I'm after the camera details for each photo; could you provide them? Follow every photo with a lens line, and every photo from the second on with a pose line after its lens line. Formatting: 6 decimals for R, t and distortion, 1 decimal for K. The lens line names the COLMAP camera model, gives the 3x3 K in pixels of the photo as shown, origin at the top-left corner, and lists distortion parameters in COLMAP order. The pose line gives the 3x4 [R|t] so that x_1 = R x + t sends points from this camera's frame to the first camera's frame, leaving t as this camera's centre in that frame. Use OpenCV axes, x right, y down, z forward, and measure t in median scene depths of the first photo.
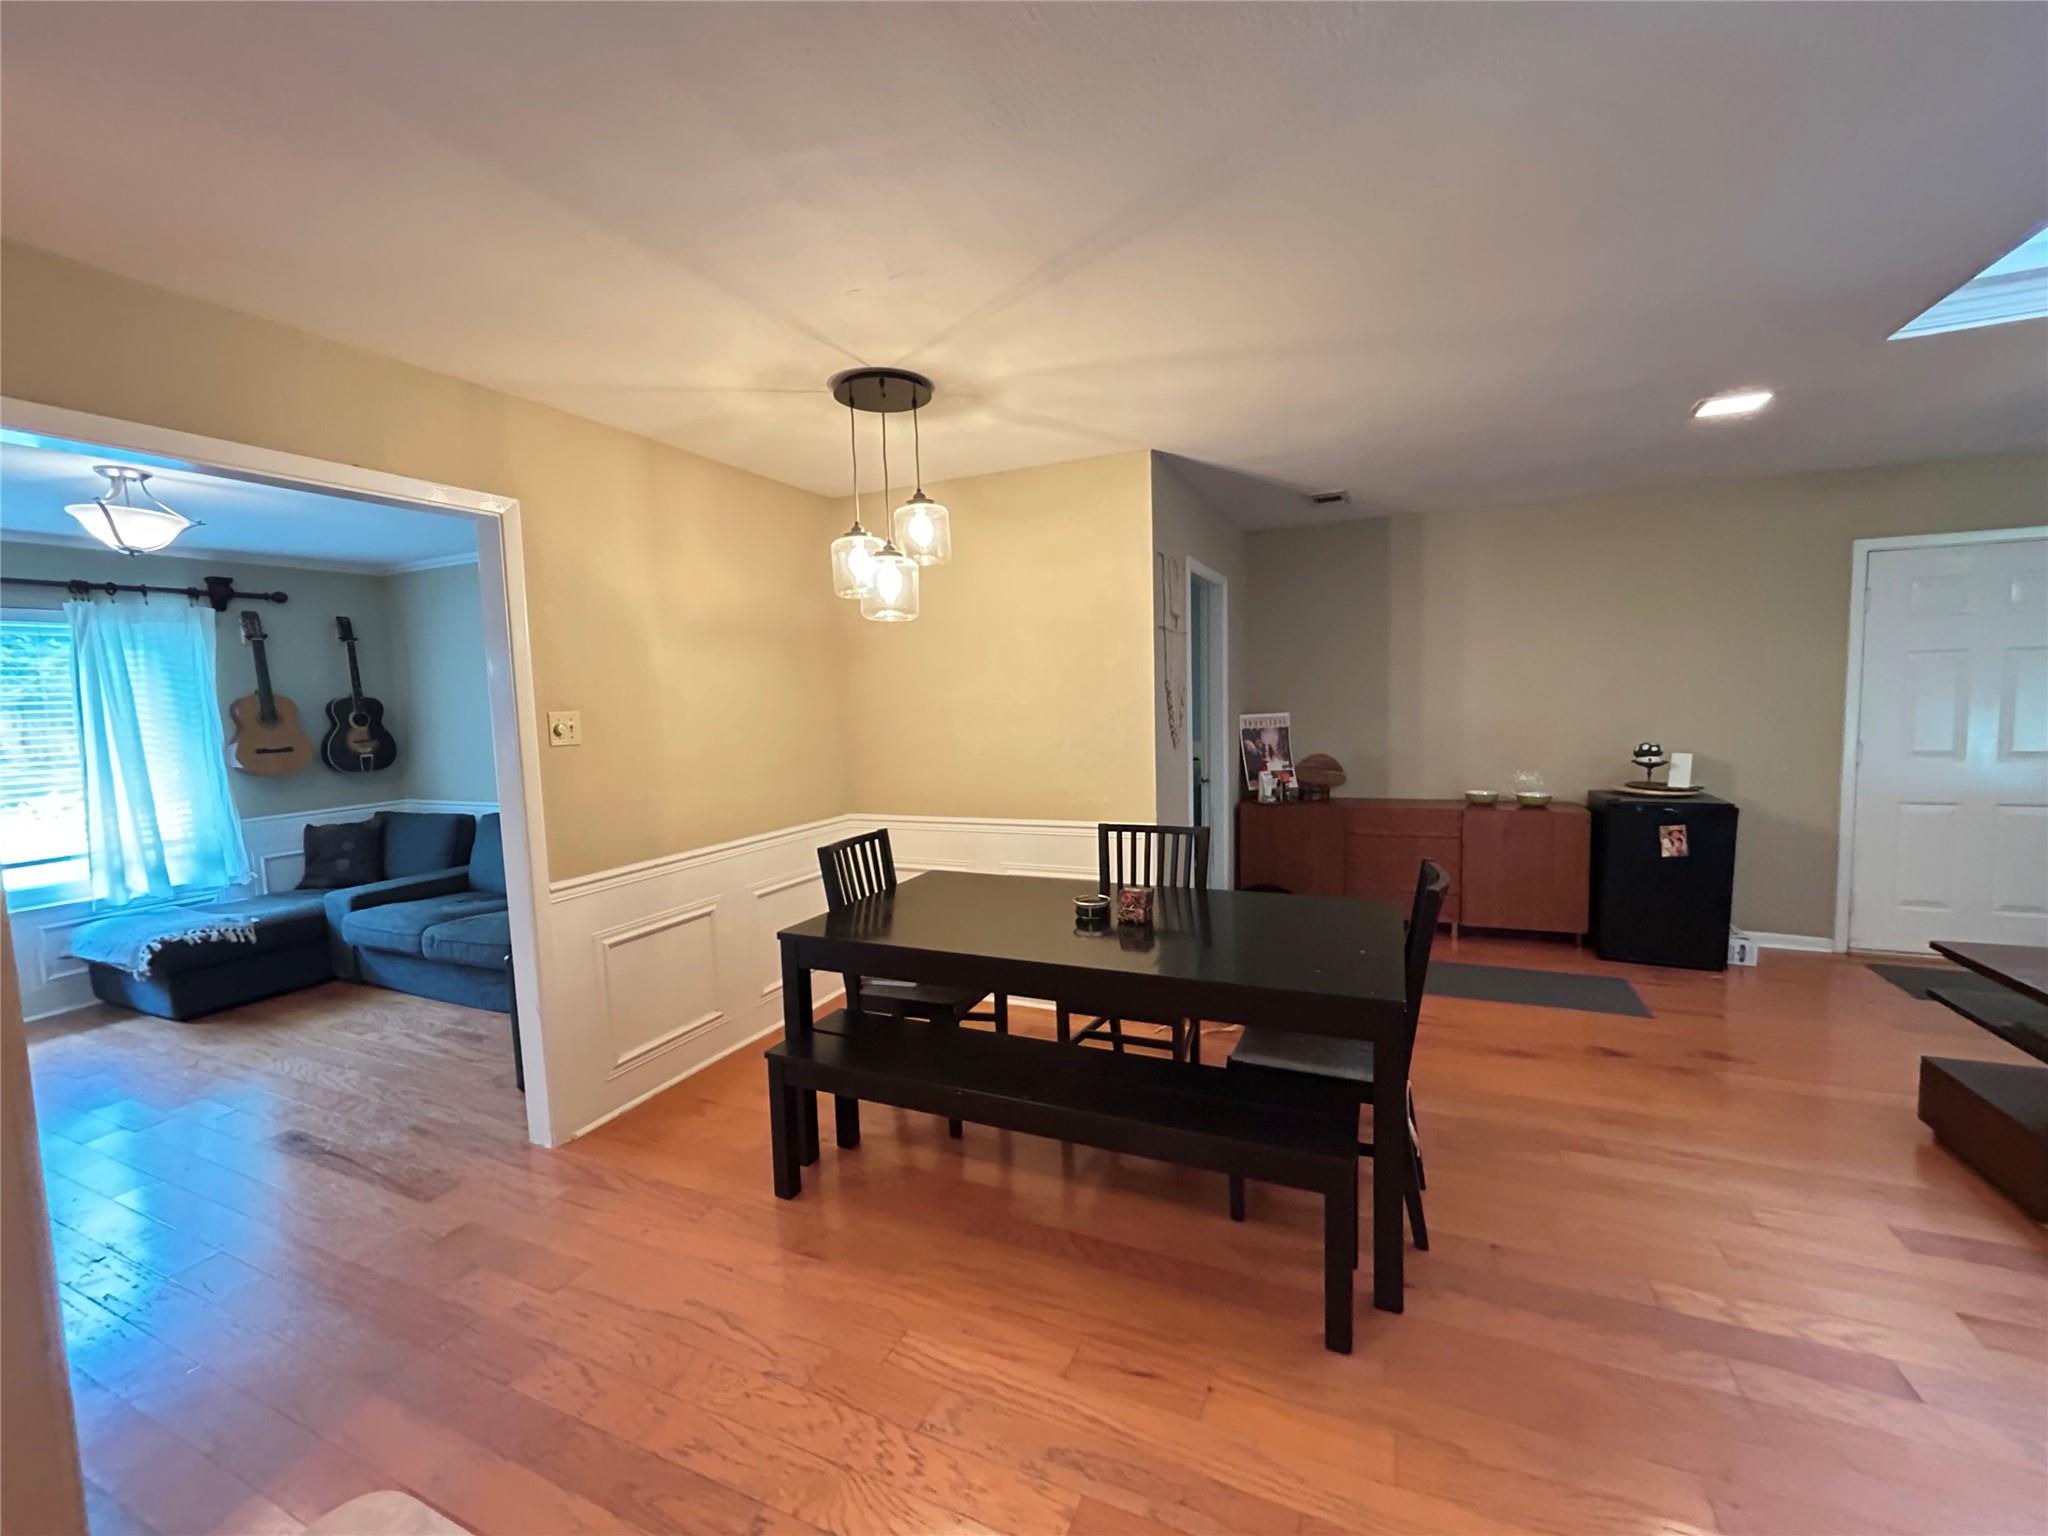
lens RADIAL K [[833.8, 0, 1023.0], [0, 833.8, 763.8], [0, 0, 1]] dist [0.000381, 0.000169]
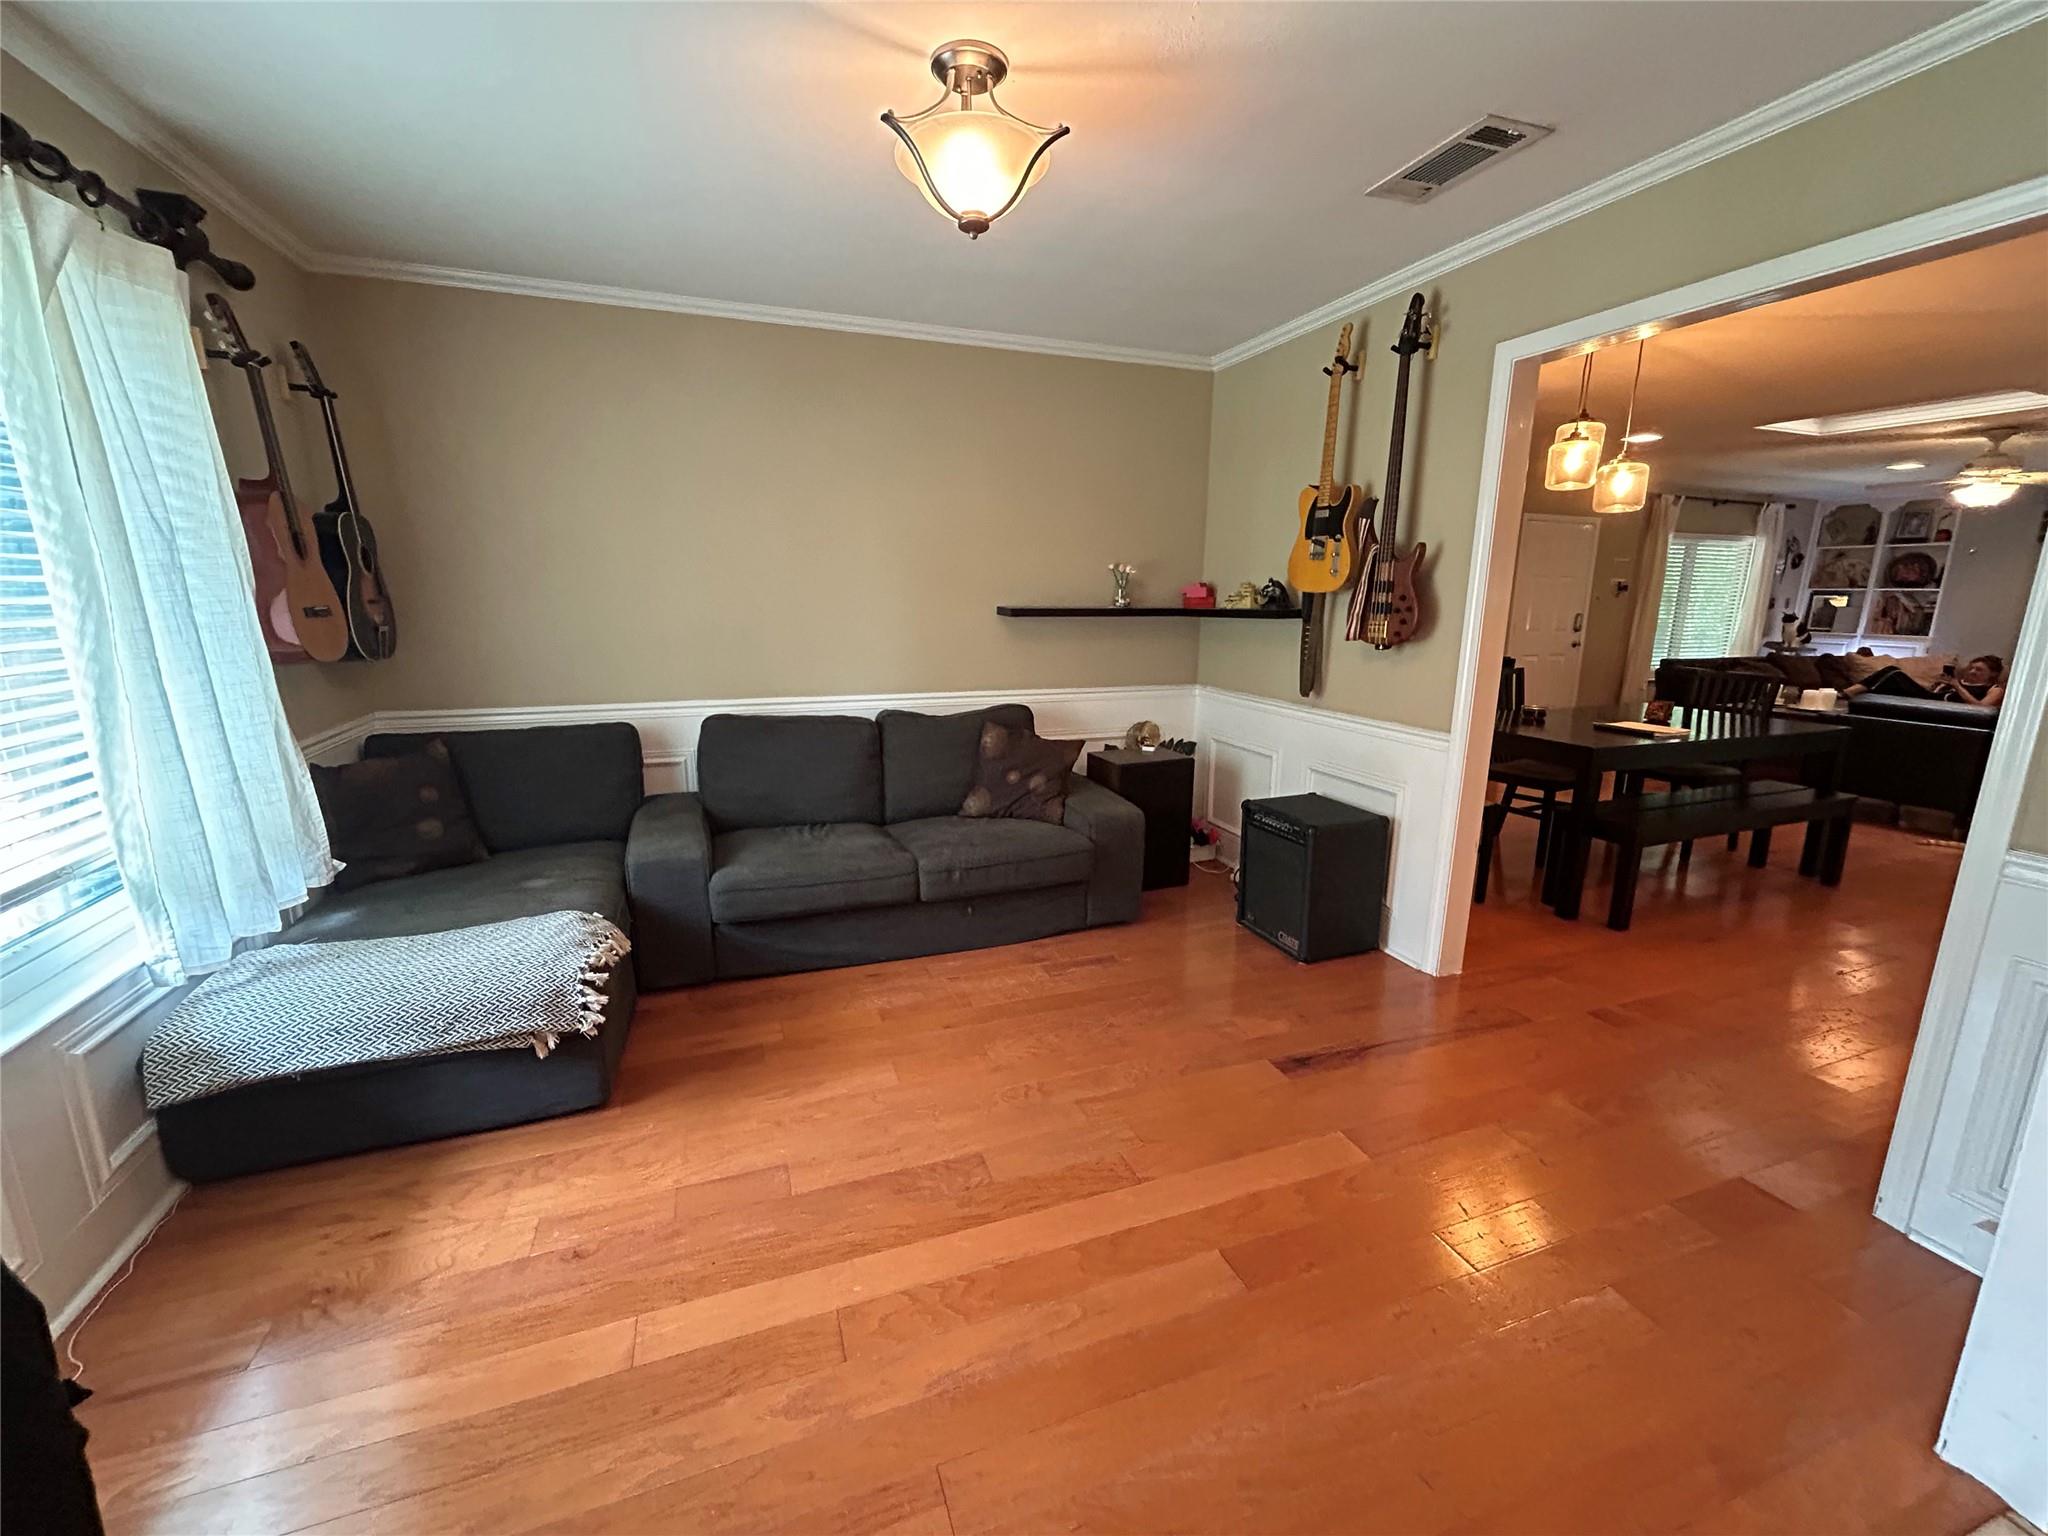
lens RADIAL K [[833.8, 0, 1023.0], [0, 833.8, 763.8], [0, 0, 1]] dist [0.000381, 0.000169]
pose [[0.717345, -0.100700, 0.689403, -1.078119], [0.023473, 0.992431, 0.120539, 0.026283], [-0.696323, -0.070286, 0.714279, 0.406164]]
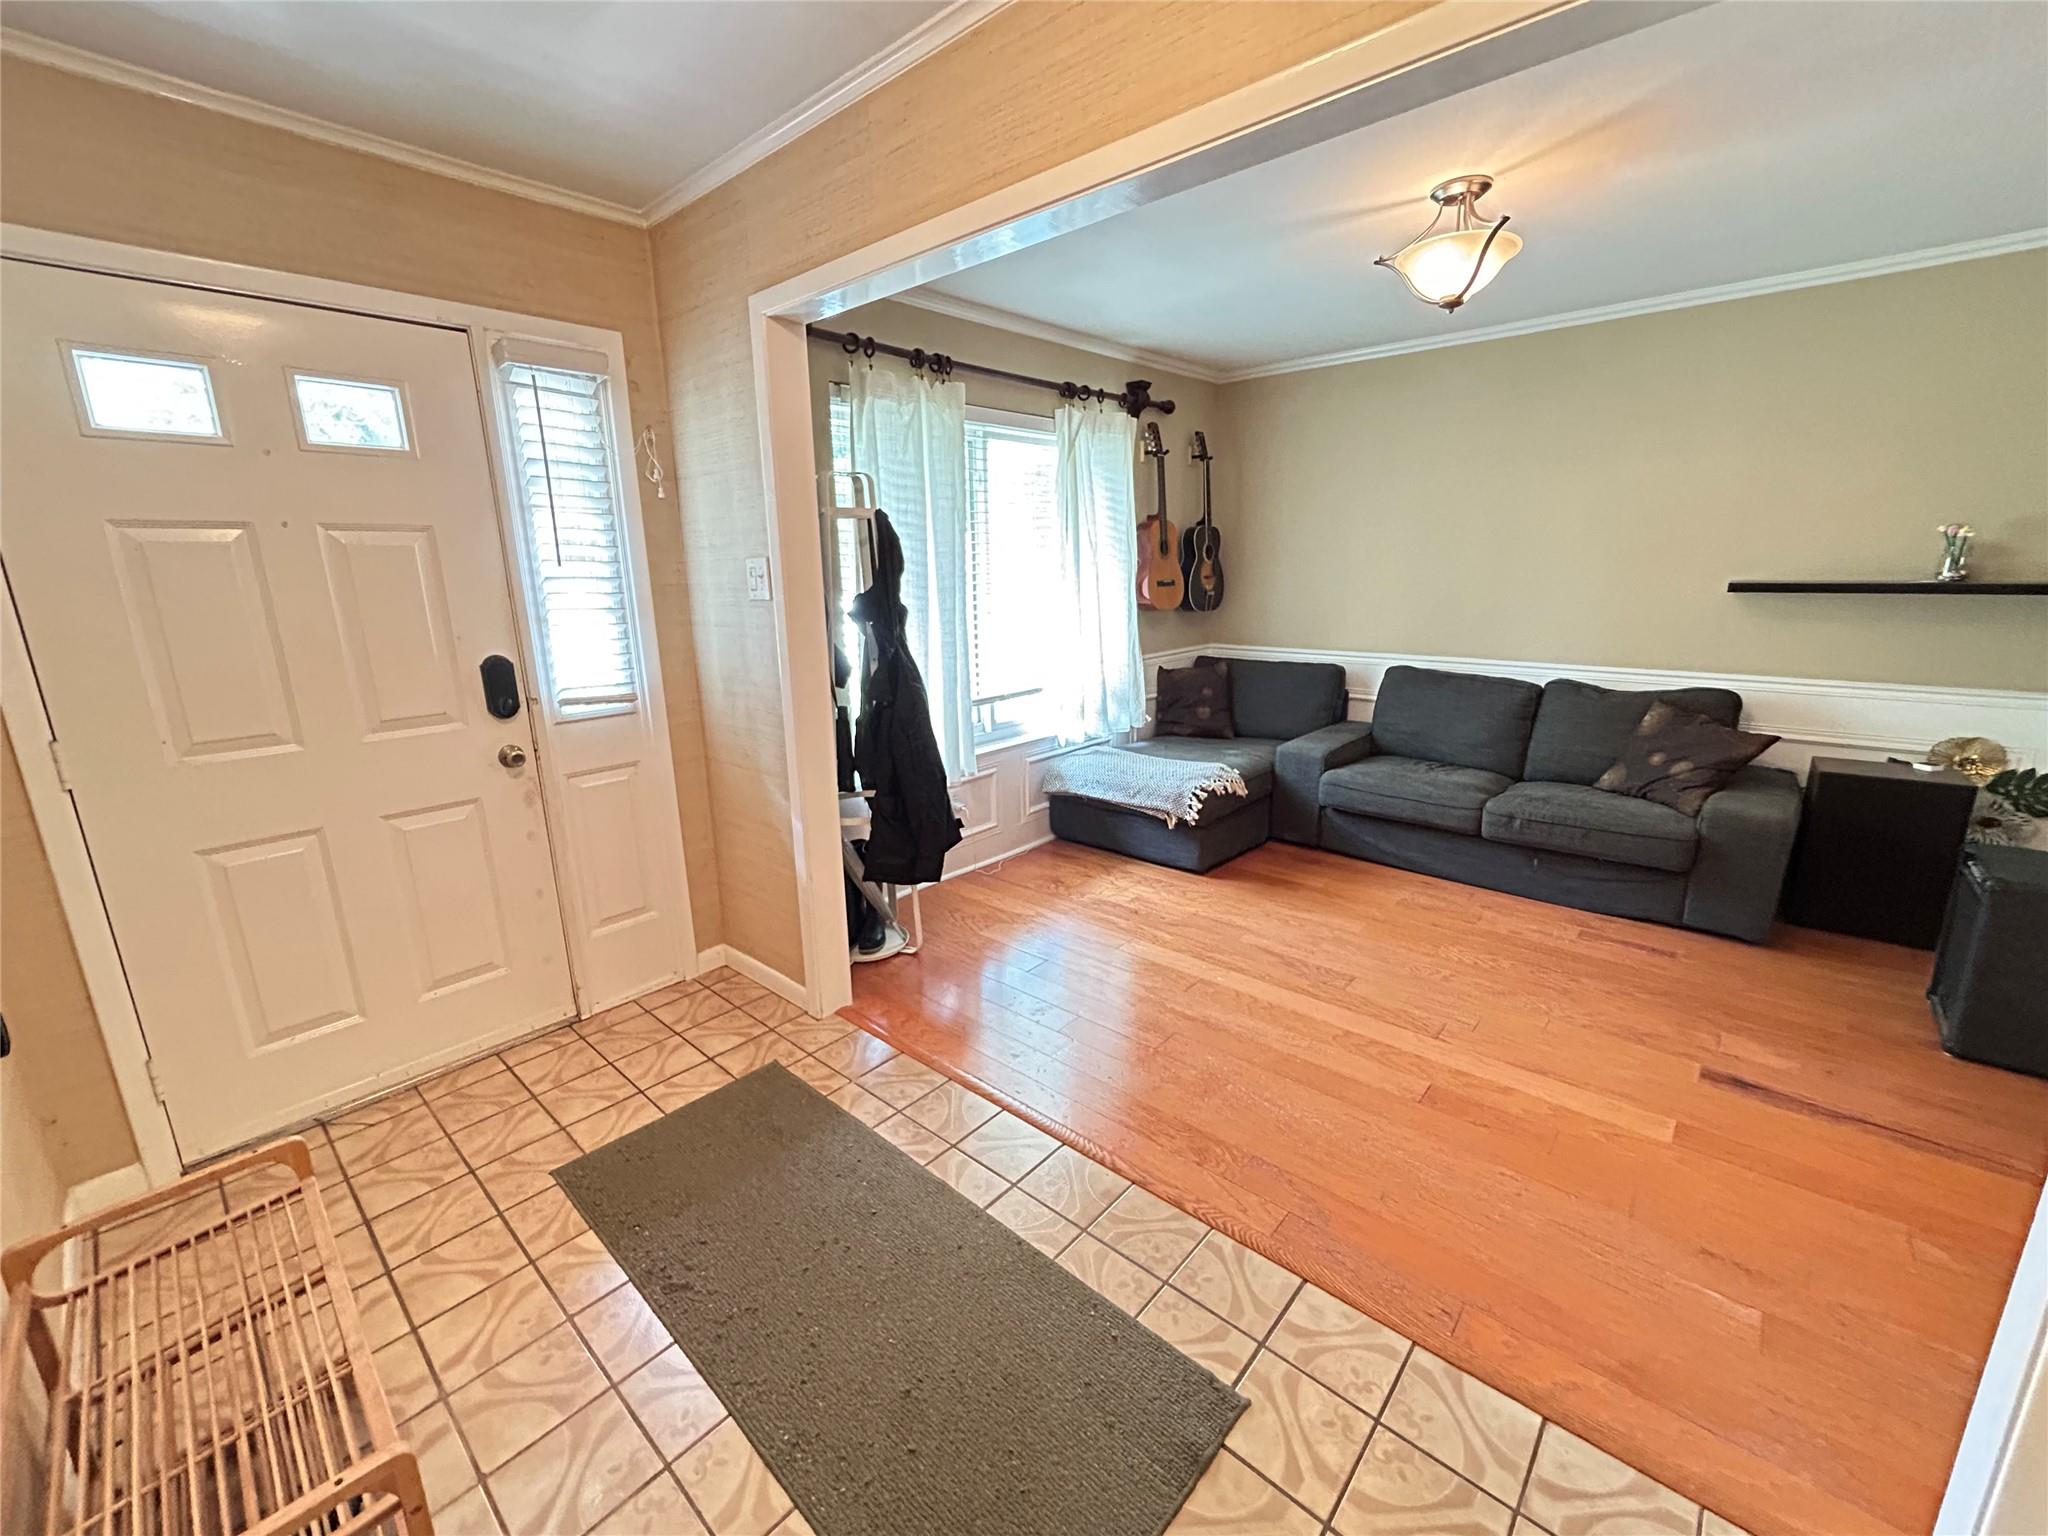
lens RADIAL K [[829.1, 0, 1018.0], [0, 829.1, 766.5], [0, 0, 1]] dist [-0.000307, 0.000353]
pose [[0.950952, 0.095612, -0.294191, -0.871515], [-0.045057, 0.983704, 0.174059, 0.034901], [0.306039, -0.152266, 0.939763, 0.075655]]
